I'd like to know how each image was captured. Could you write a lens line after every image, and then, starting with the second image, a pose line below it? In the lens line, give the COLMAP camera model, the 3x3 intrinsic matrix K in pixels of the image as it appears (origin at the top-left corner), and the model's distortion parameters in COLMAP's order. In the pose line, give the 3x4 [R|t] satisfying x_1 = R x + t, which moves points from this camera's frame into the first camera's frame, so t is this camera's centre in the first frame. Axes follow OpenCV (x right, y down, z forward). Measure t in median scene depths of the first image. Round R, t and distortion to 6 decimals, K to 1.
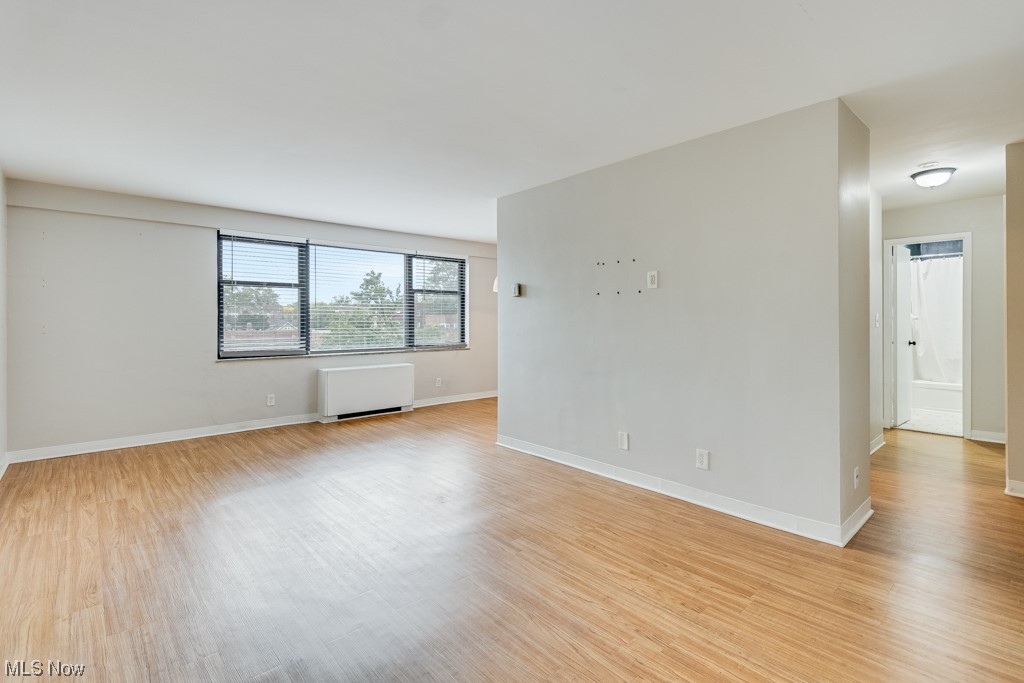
lens RADIAL K [[477.8, 0, 514.5], [0, 477.8, 322.4], [0, 0, 1]] dist [-0.000149, -0.000043]
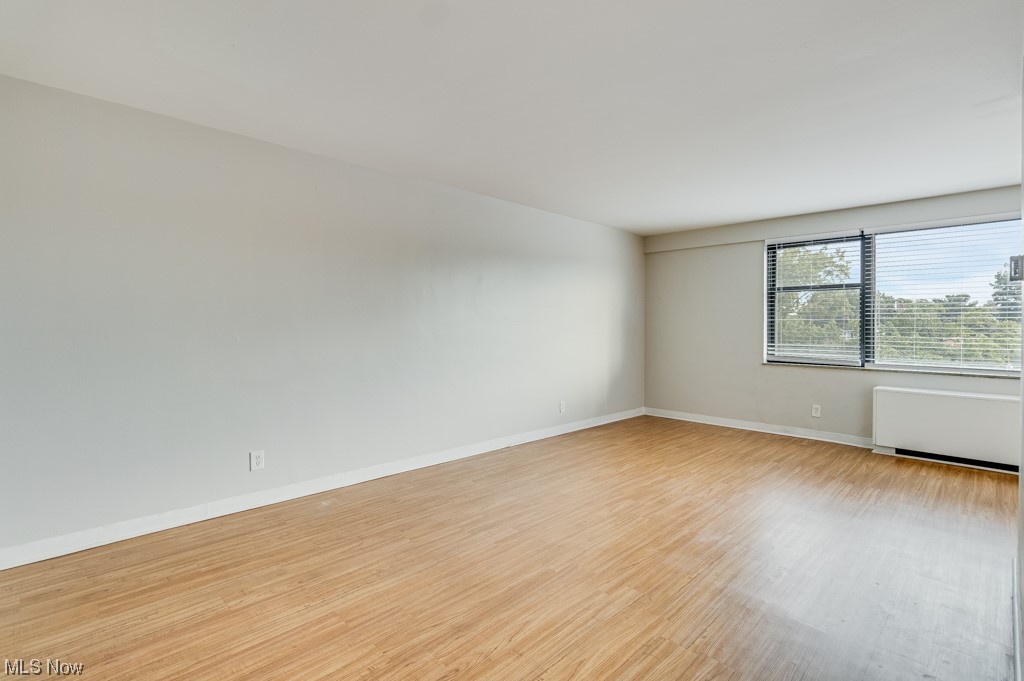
lens RADIAL K [[477.8, 0, 514.5], [0, 477.8, 321.4], [0, 0, 1]] dist [-0.000149, -0.000043]
pose [[0.056125, -0.006679, -0.998401, 0.453159], [-0.007854, 0.999944, -0.007131, -0.001865], [0.998393, 0.008242, 0.056070, 0.409498]]
